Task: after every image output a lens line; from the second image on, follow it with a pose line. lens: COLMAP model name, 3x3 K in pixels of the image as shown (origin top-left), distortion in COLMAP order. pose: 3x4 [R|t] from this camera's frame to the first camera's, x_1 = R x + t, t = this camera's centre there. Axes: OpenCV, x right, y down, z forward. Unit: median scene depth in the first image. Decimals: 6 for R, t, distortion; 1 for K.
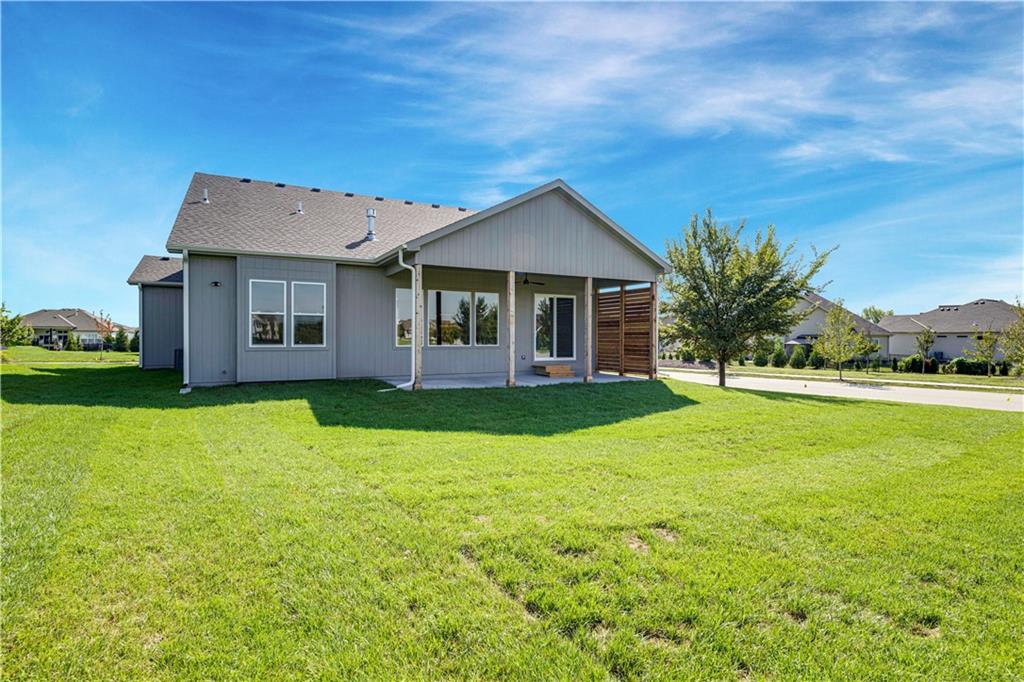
lens RADIAL K [[507.7, 0, 512.0], [0, 507.7, 341.0], [0, 0, 1]] dist [-0.000635, -0.000235]
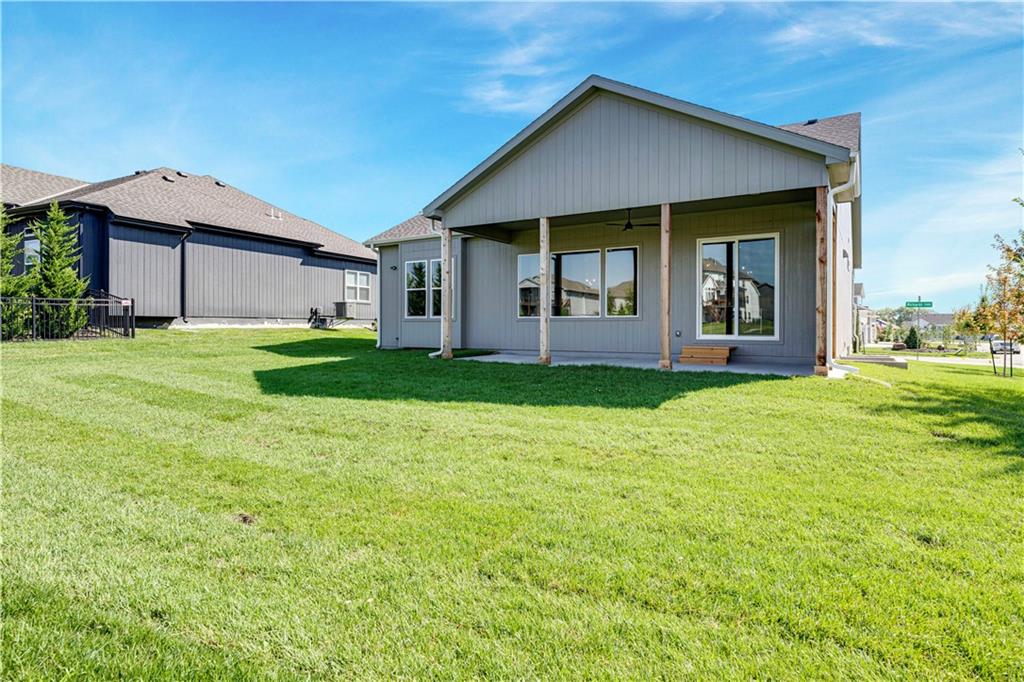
lens RADIAL K [[582.5, 0, 508.0], [0, 582.5, 338.9], [0, 0, 1]] dist [0.000795, -0.000026]
pose [[0.486274, 0.015201, -0.873674, 0.753078], [-0.006849, 0.999884, 0.013585, 0.037880], [0.873779, -0.000622, 0.486322, 0.508909]]
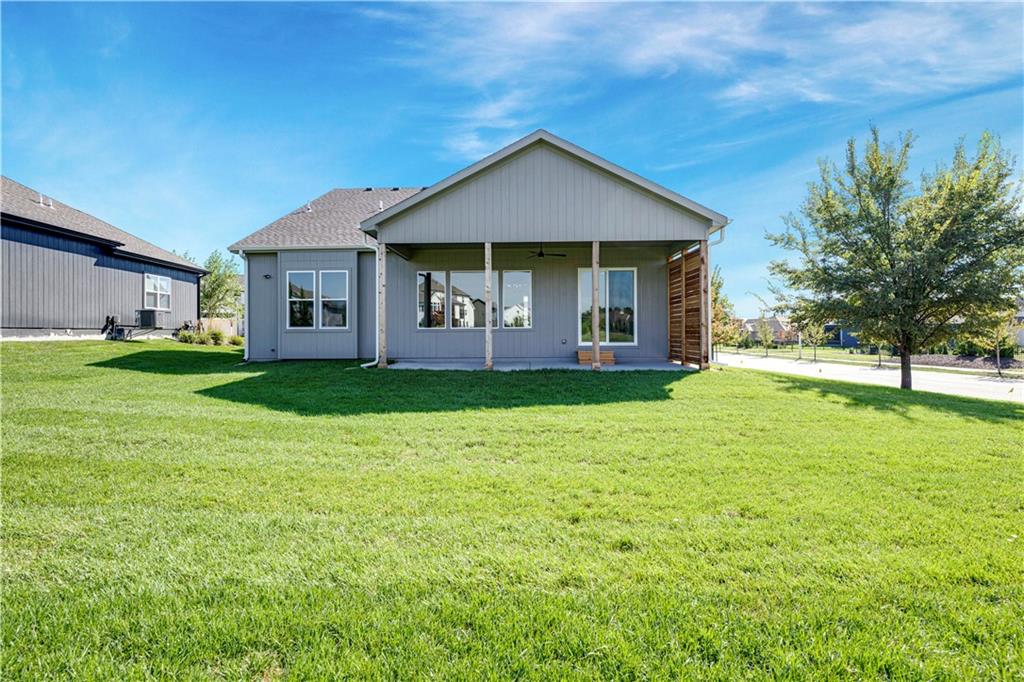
lens RADIAL K [[507.7, 0, 512.0], [0, 507.7, 341.0], [0, 0, 1]] dist [-0.000635, -0.000235]
pose [[0.860505, -0.000204, -0.509441, 0.489970], [0.003137, 0.999983, 0.004897, 0.033143], [0.509432, -0.005812, 0.860492, 0.243041]]
